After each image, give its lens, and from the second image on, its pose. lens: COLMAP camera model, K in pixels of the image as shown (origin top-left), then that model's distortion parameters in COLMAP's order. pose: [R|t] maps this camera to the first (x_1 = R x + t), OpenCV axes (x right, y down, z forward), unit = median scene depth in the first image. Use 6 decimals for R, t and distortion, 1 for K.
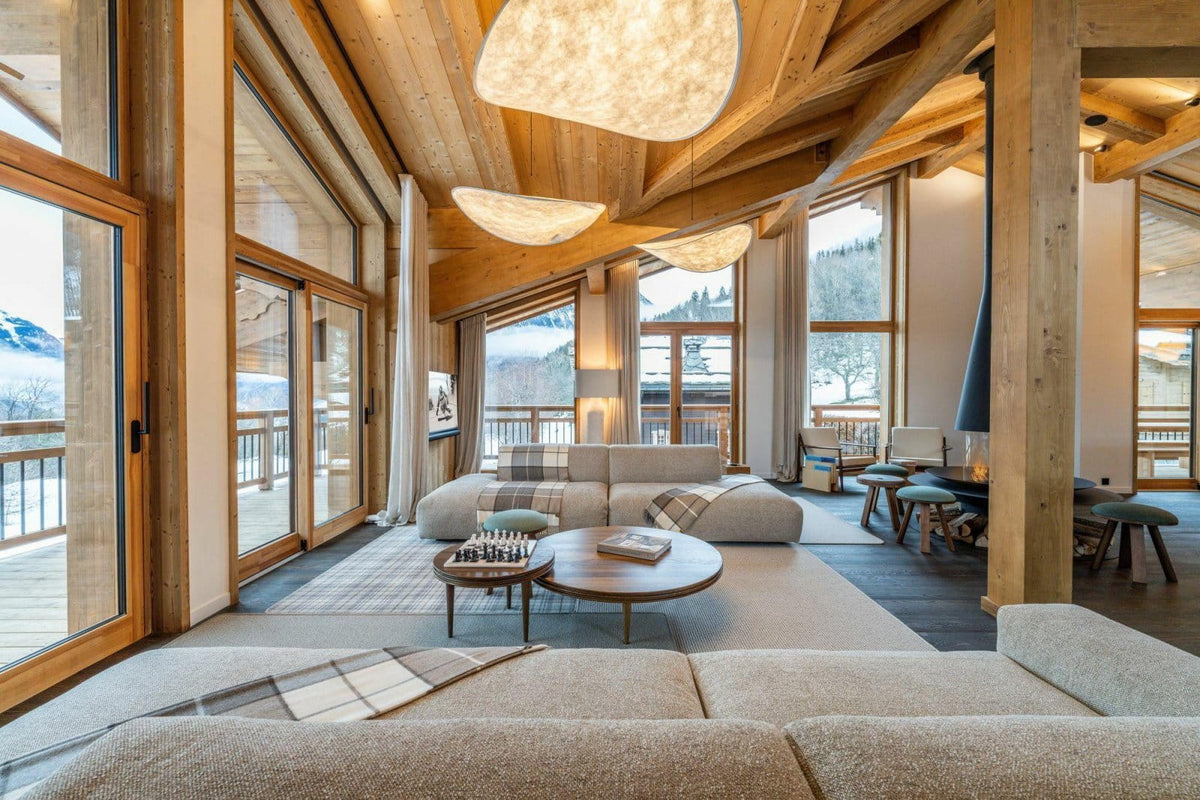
lens RADIAL K [[484.9, 0, 604.6], [0, 484.9, 400.7], [0, 0, 1]] dist [0.002379, -0.000317]
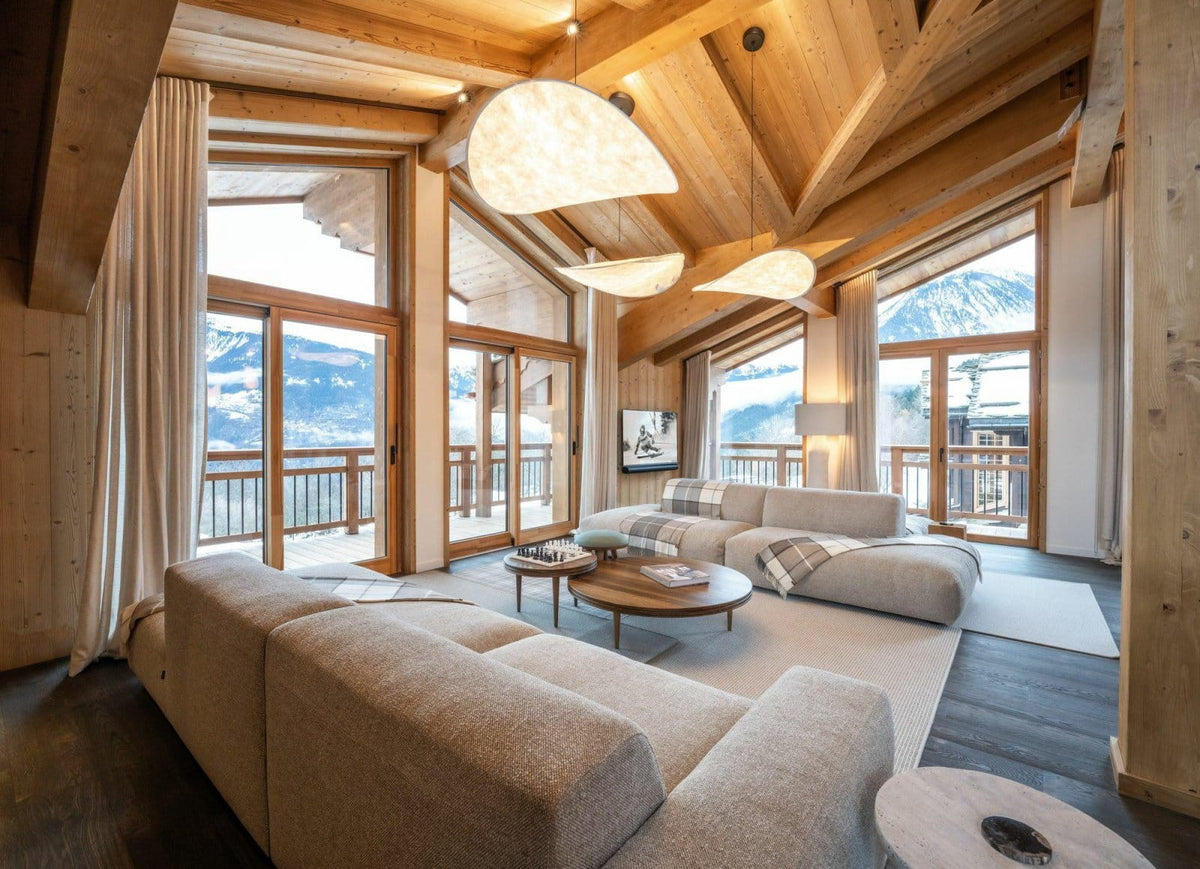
lens RADIAL K [[534.8, 0, 603.8], [0, 534.8, 436.2], [0, 0, 1]] dist [-0.009425, -0.000646]
pose [[0.777845, 0.009174, -0.628389, 0.482687], [-0.011232, 0.999937, 0.000694, -0.001567], [0.628356, 0.006518, 0.777899, -0.003774]]
